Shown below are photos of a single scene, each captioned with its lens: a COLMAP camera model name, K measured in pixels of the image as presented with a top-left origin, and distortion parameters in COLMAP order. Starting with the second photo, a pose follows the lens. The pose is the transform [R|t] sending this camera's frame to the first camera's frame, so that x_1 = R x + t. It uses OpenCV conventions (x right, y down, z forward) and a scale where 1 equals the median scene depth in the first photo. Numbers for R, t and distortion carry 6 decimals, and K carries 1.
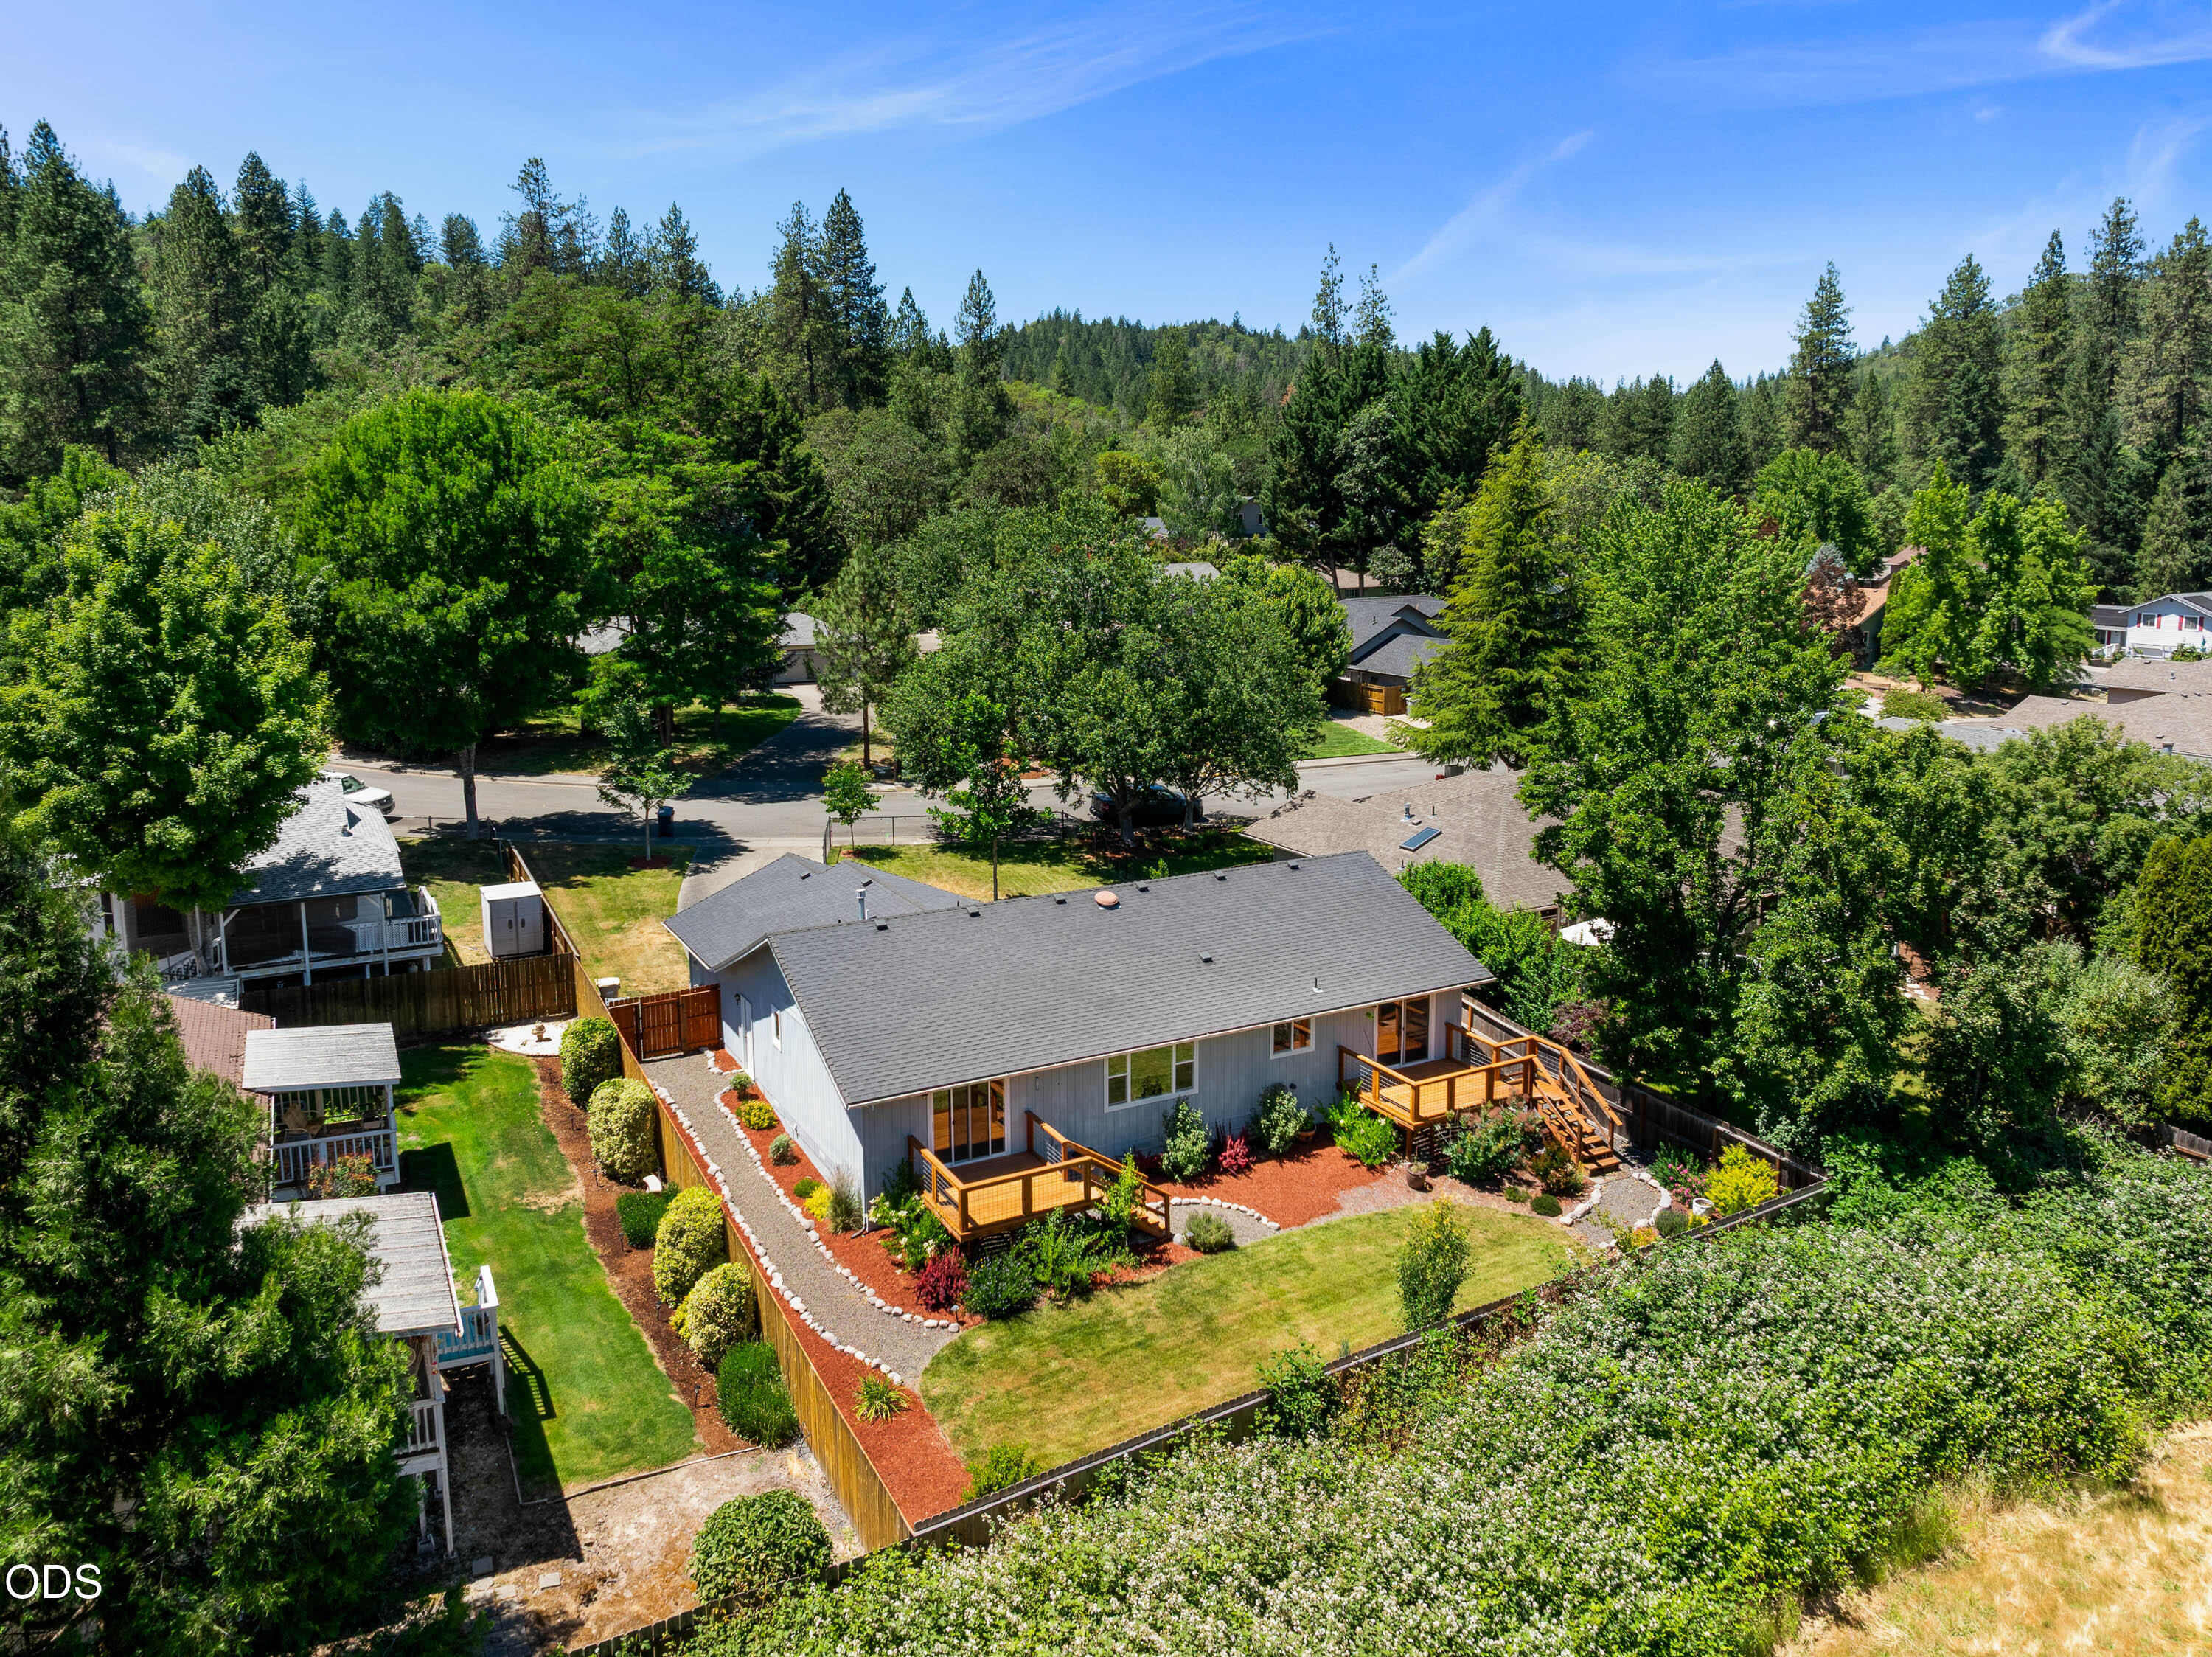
lens RADIAL K [[1560.6, 0, 1096.8], [0, 1560.6, 814.1], [0, 0, 1]] dist [-0.039527, 0.003106]
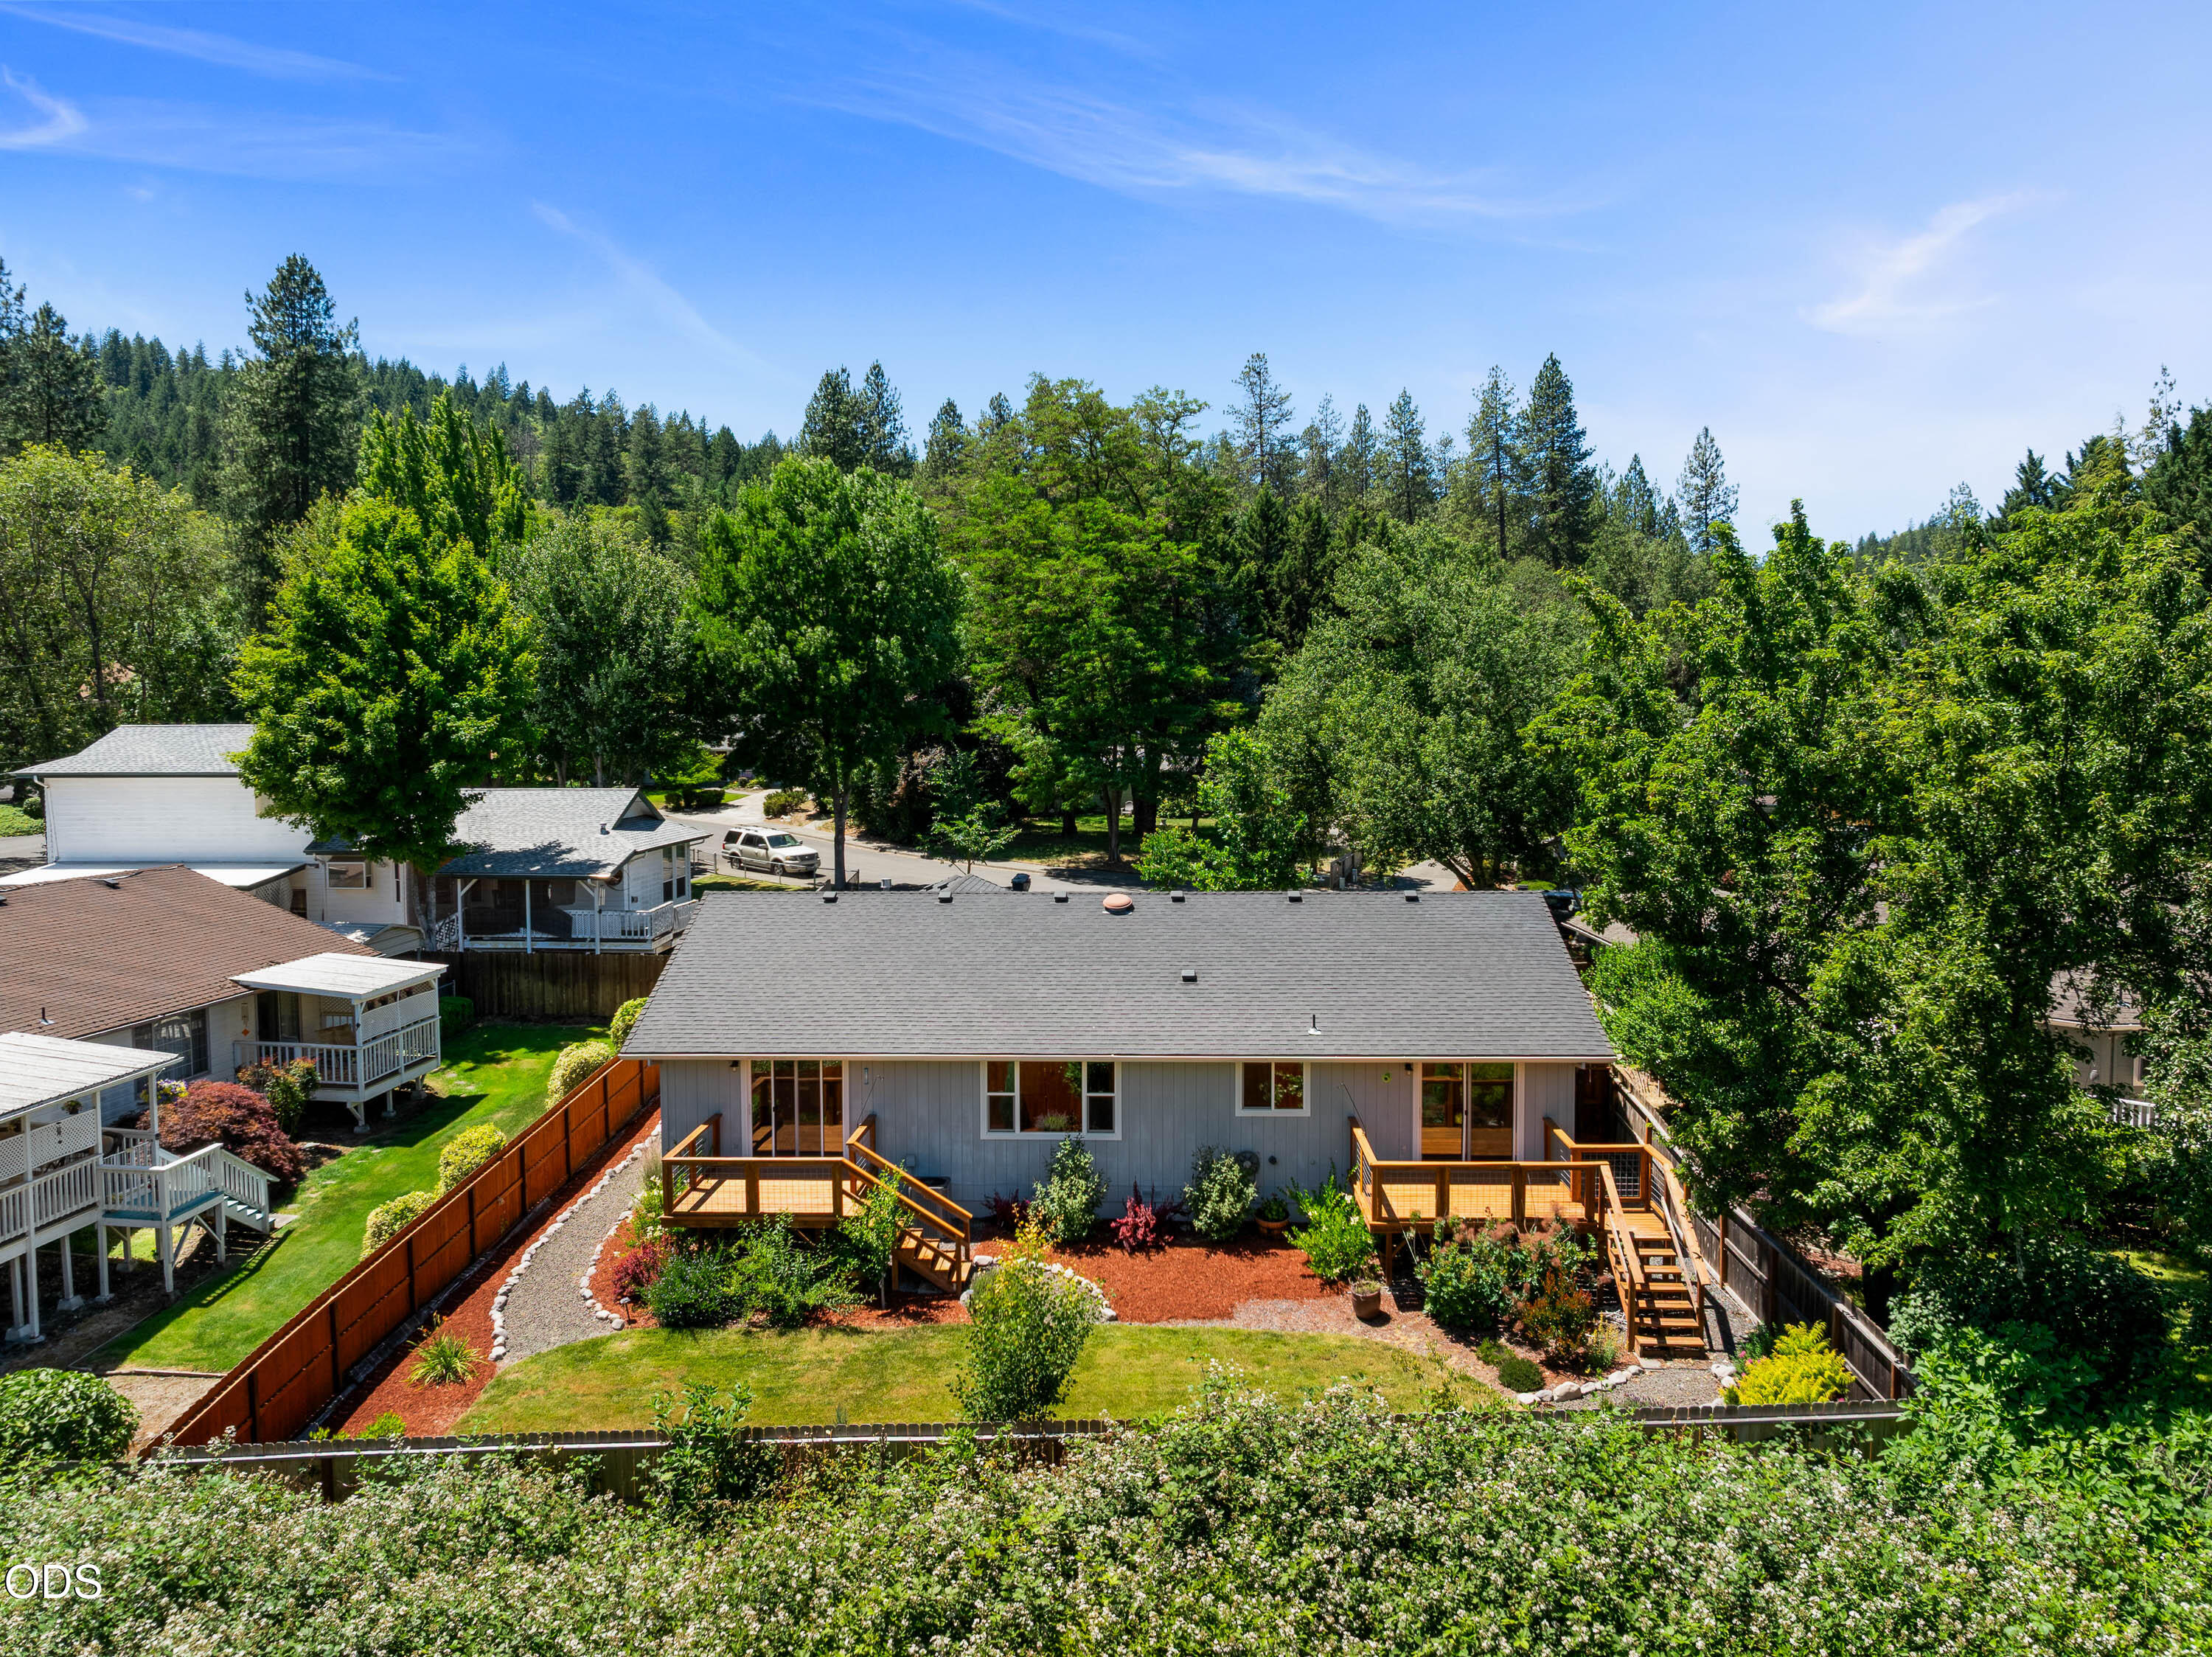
lens RADIAL K [[1560.6, 0, 1102.1], [0, 1560.6, 844.2], [0, 0, 1]] dist [-0.039527, 0.003106]
pose [[0.869025, 0.044982, -0.492718, 0.424229], [-0.104071, 0.990198, -0.093155, 0.108322], [0.483698, 0.132231, 0.865188, 0.321108]]
